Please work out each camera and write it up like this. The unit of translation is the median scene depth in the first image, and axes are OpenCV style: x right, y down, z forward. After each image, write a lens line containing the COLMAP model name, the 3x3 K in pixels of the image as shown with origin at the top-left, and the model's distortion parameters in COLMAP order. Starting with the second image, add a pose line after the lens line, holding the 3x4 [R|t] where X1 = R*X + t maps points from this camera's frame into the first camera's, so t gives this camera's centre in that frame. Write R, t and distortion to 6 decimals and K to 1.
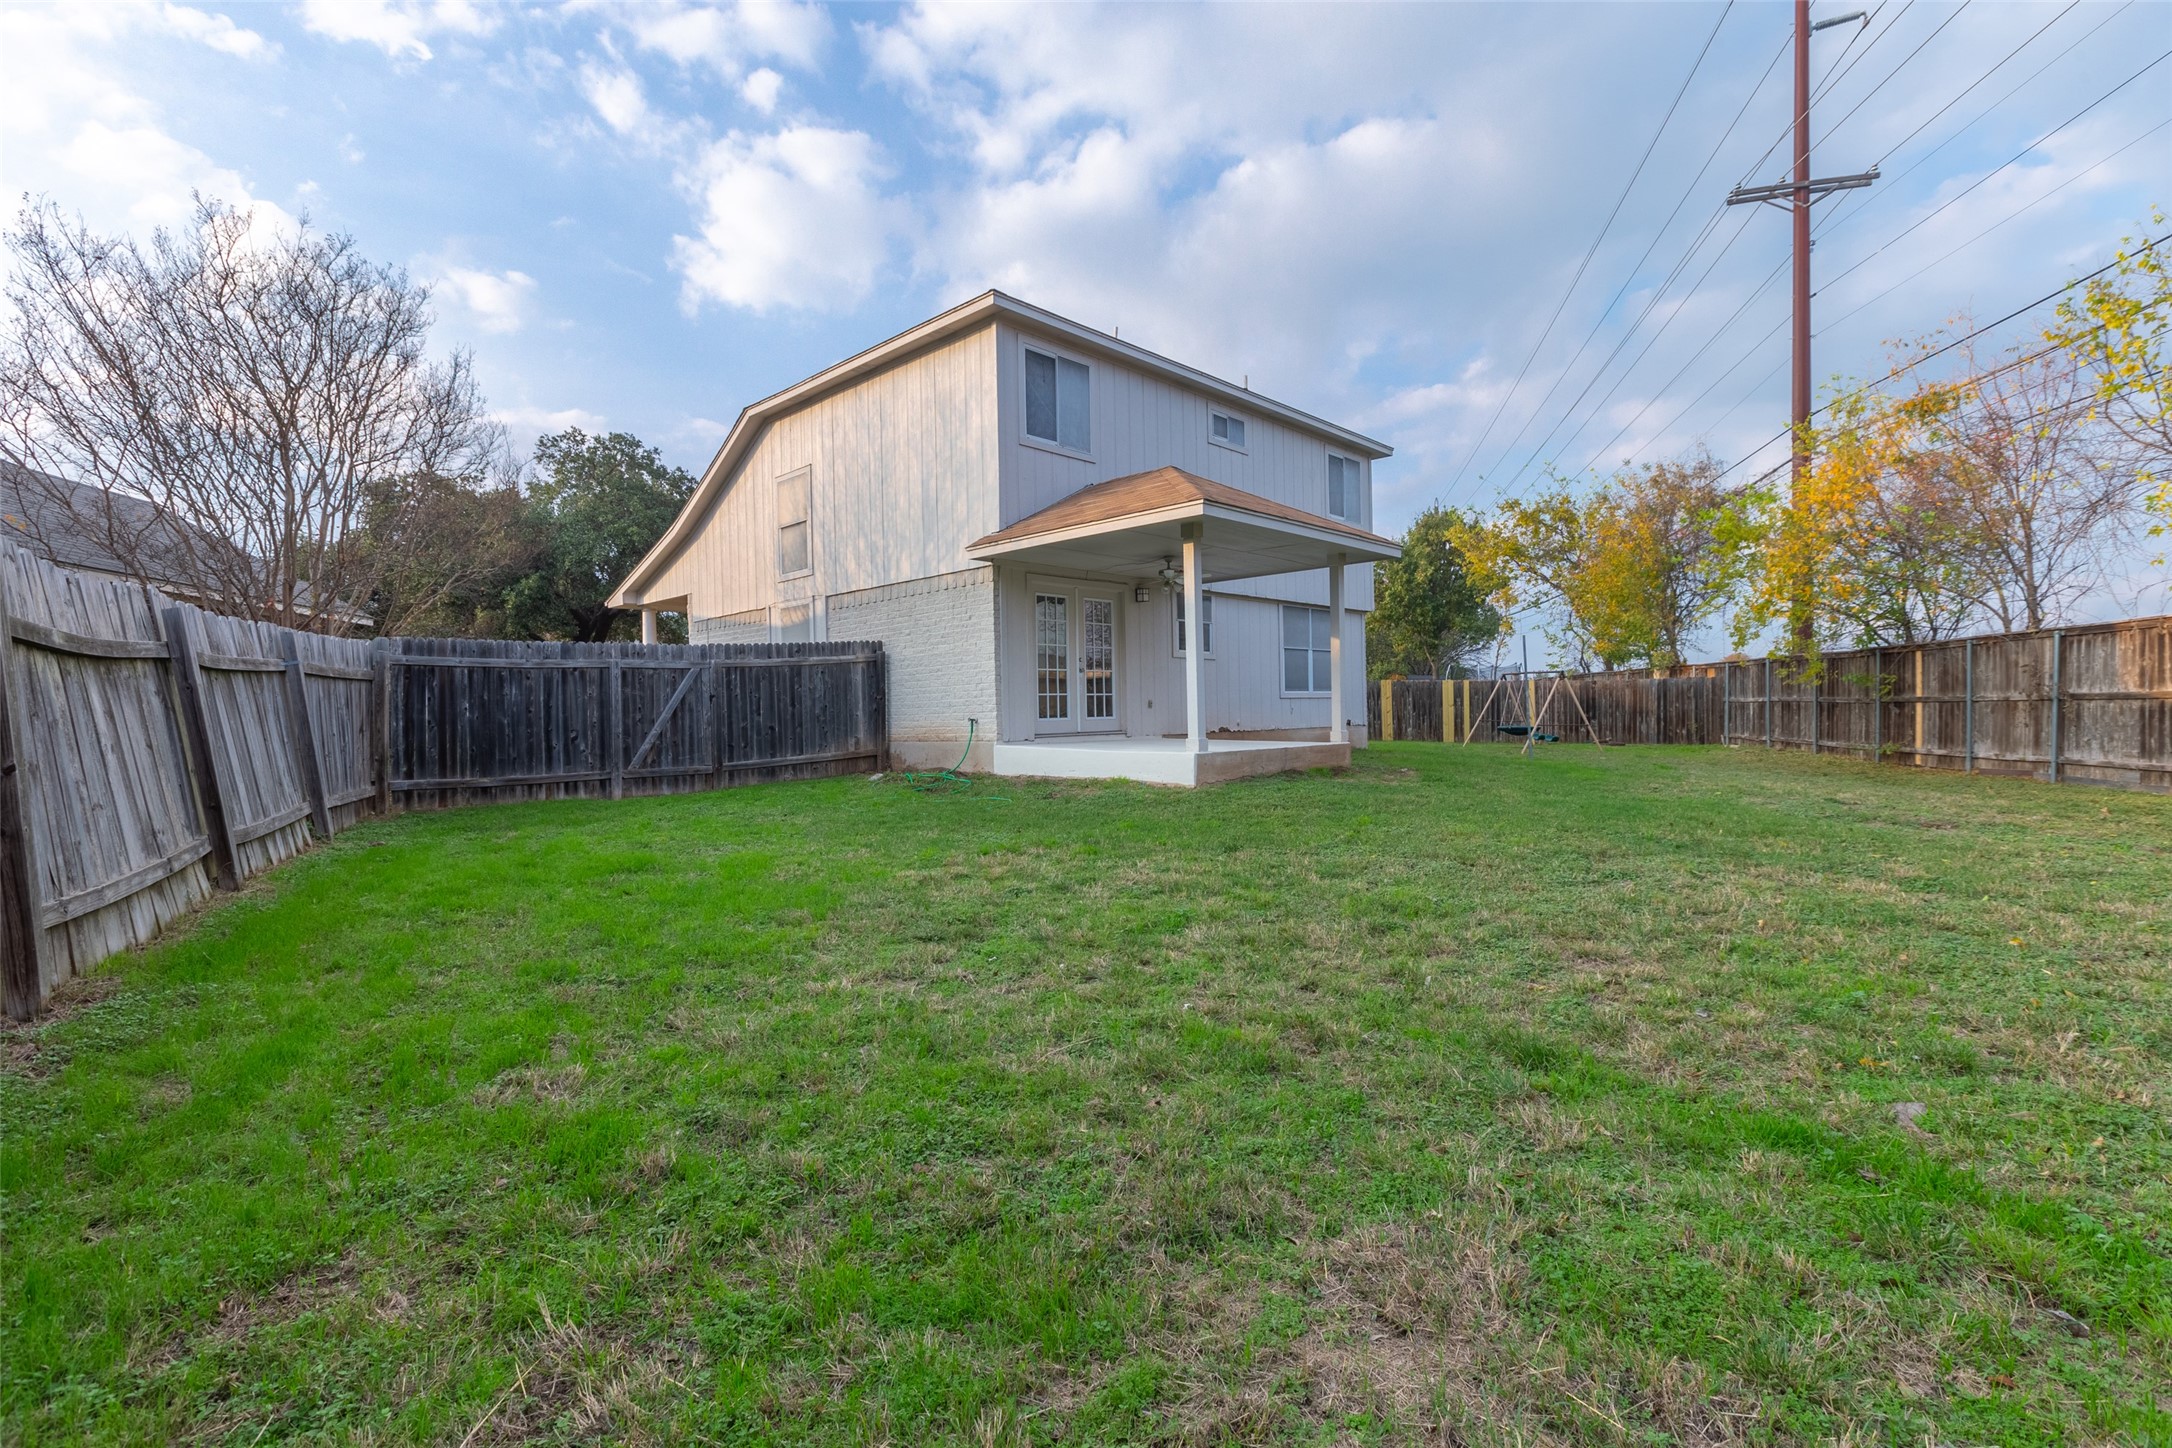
lens RADIAL K [[978.3, 0, 1084.3], [0, 978.3, 718.4], [0, 0, 1]] dist [0.002262, -0.000464]
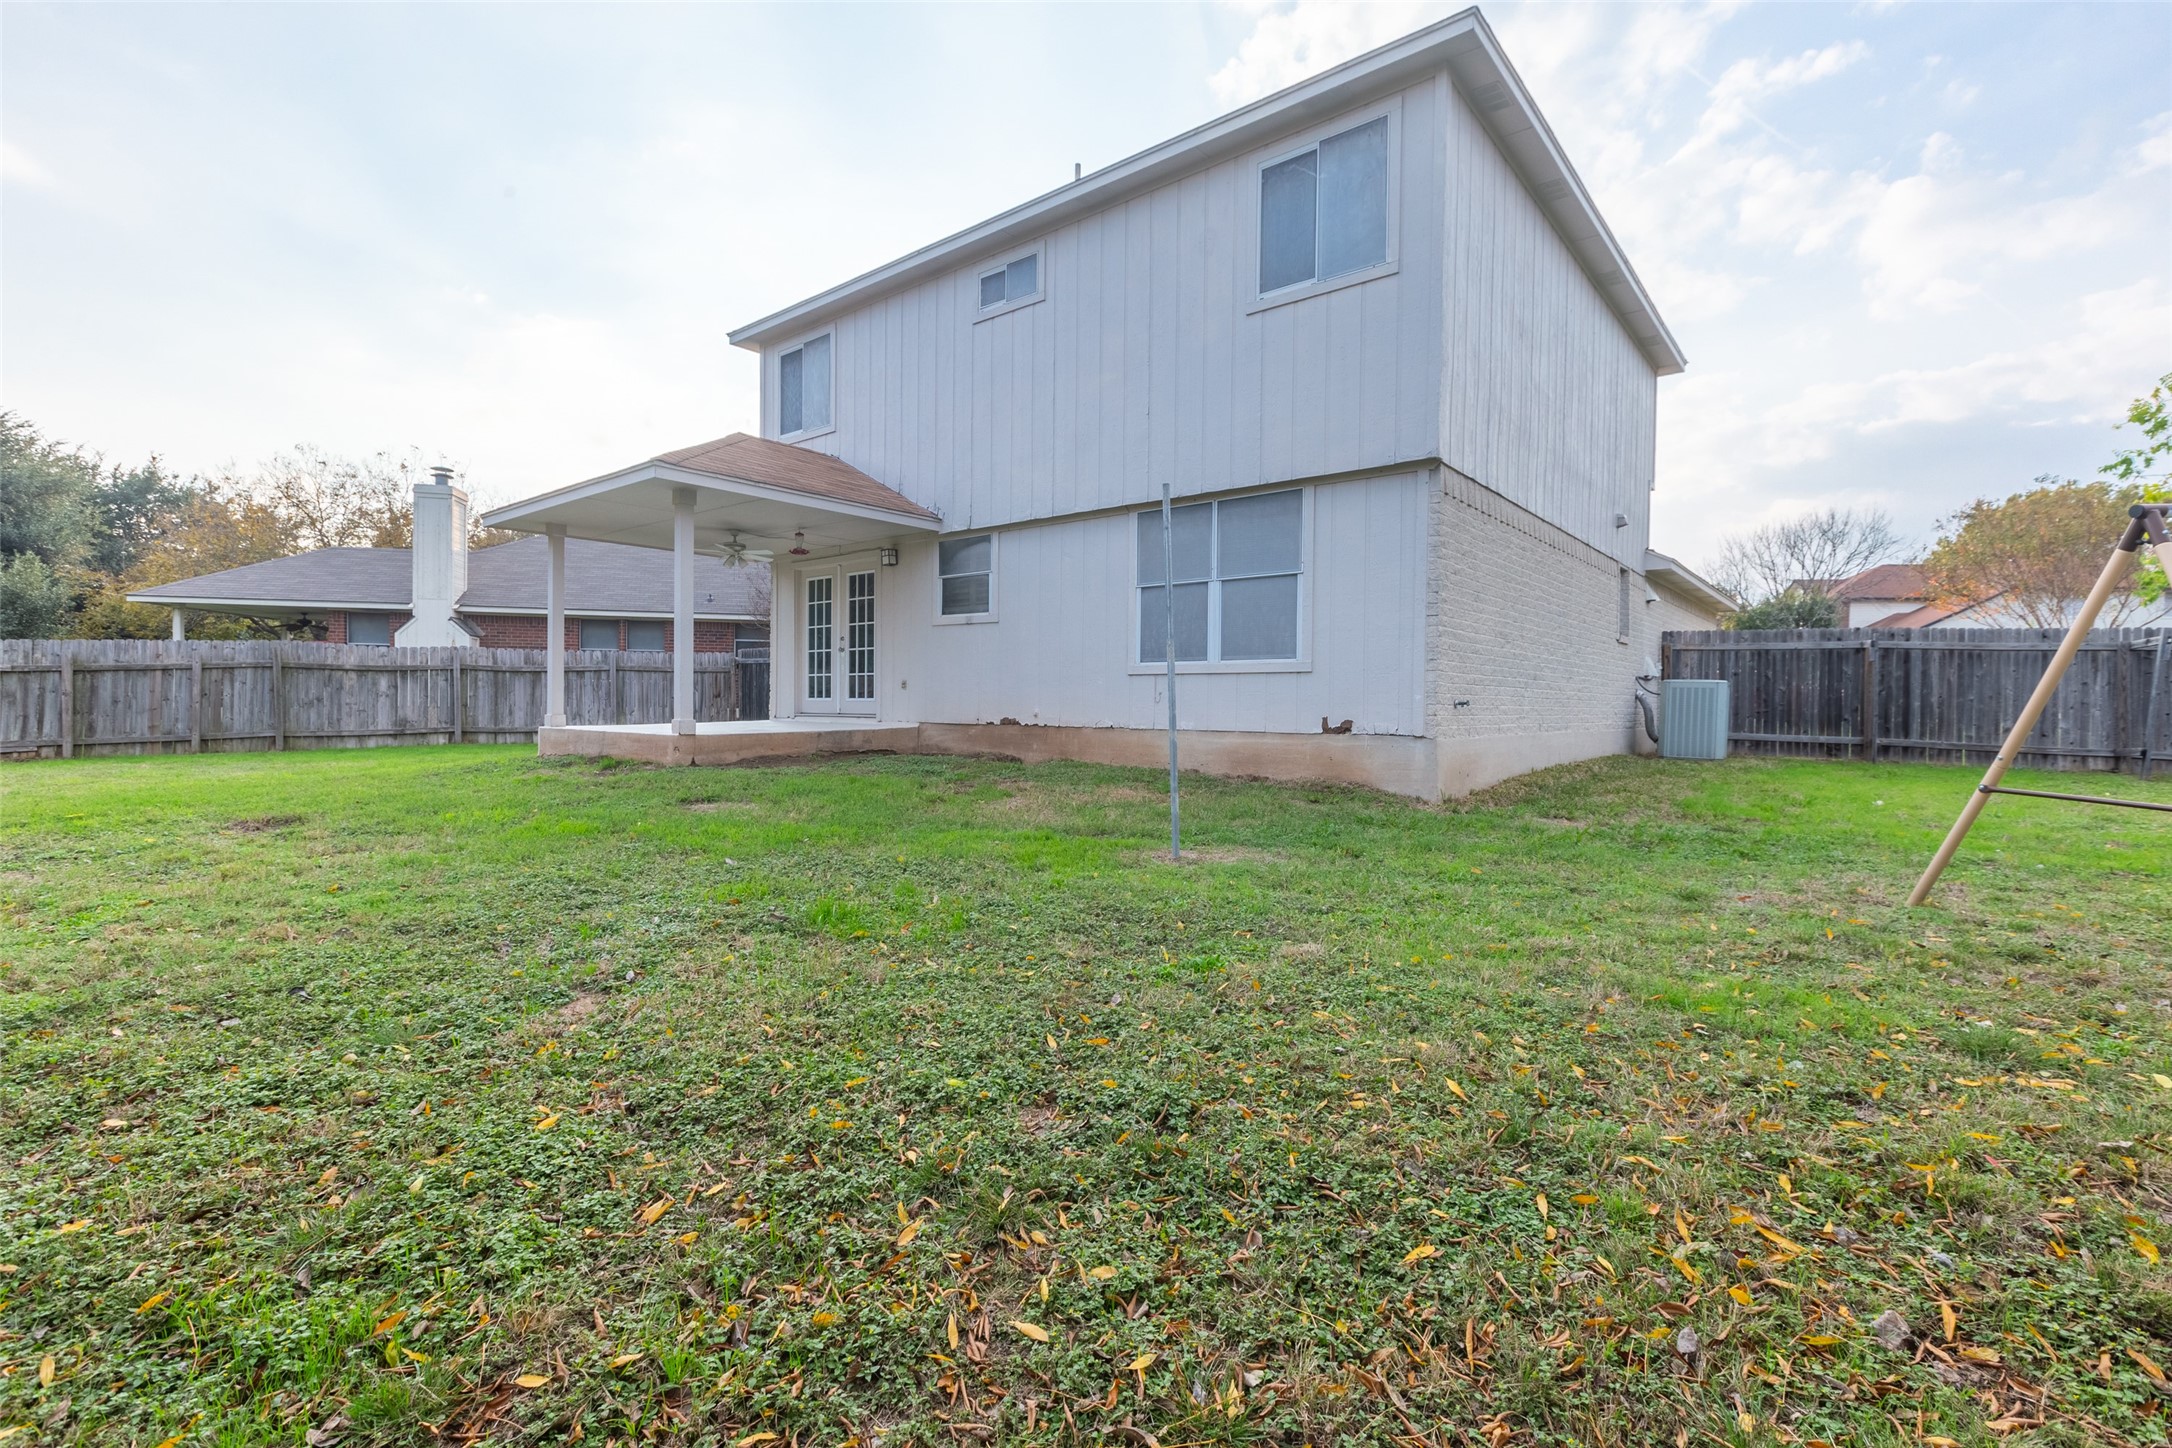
lens RADIAL K [[978.3, 0, 1084.3], [0, 978.3, 718.4], [0, 0, 1]] dist [0.002262, -0.000464]
pose [[0.070690, 0.024797, -0.997190, 0.962833], [-0.024136, 0.999441, 0.023142, -0.009357], [0.997206, 0.022432, 0.071249, 1.156599]]
